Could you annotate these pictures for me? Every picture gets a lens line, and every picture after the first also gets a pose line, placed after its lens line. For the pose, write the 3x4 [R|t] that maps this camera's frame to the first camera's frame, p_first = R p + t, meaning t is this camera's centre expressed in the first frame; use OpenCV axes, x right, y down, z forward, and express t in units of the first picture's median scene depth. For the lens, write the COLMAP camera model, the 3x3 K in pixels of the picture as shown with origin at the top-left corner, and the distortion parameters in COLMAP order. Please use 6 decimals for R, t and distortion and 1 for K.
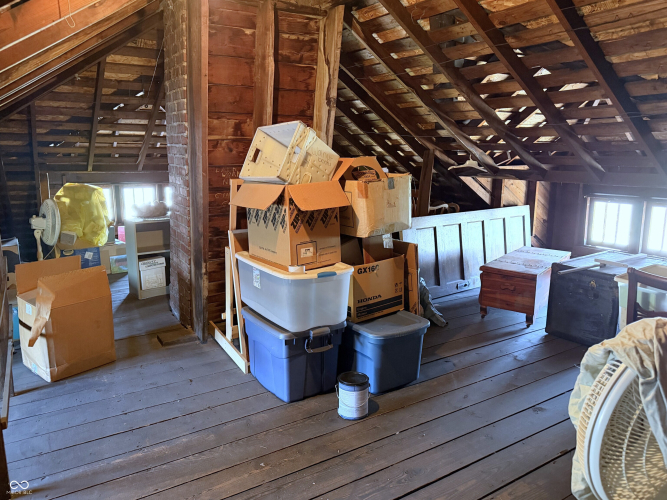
lens RADIAL K [[477.4, 0, 333.5], [0, 477.4, 250.0], [0, 0, 1]] dist [0.006486, -0.005597]
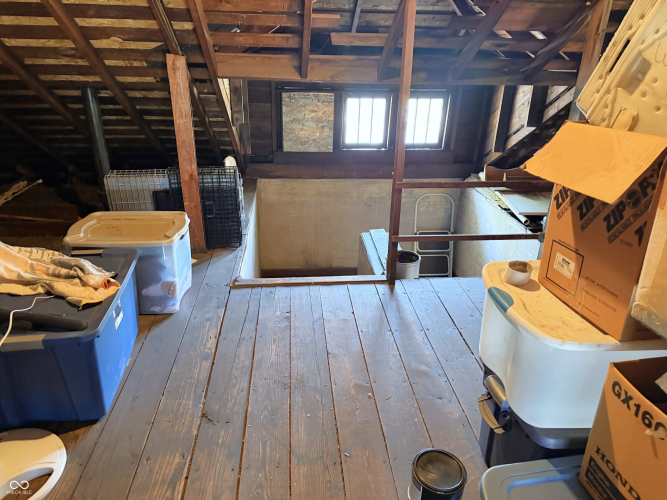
lens RADIAL K [[477.4, 0, 333.5], [0, 477.4, 250.0], [0, 0, 1]] dist [0.006486, -0.005597]
pose [[-0.460326, 0.353201, -0.814463, 0.468213], [-0.181036, 0.860819, 0.475623, -0.207618], [0.869095, 0.366388, -0.332315, 0.960520]]
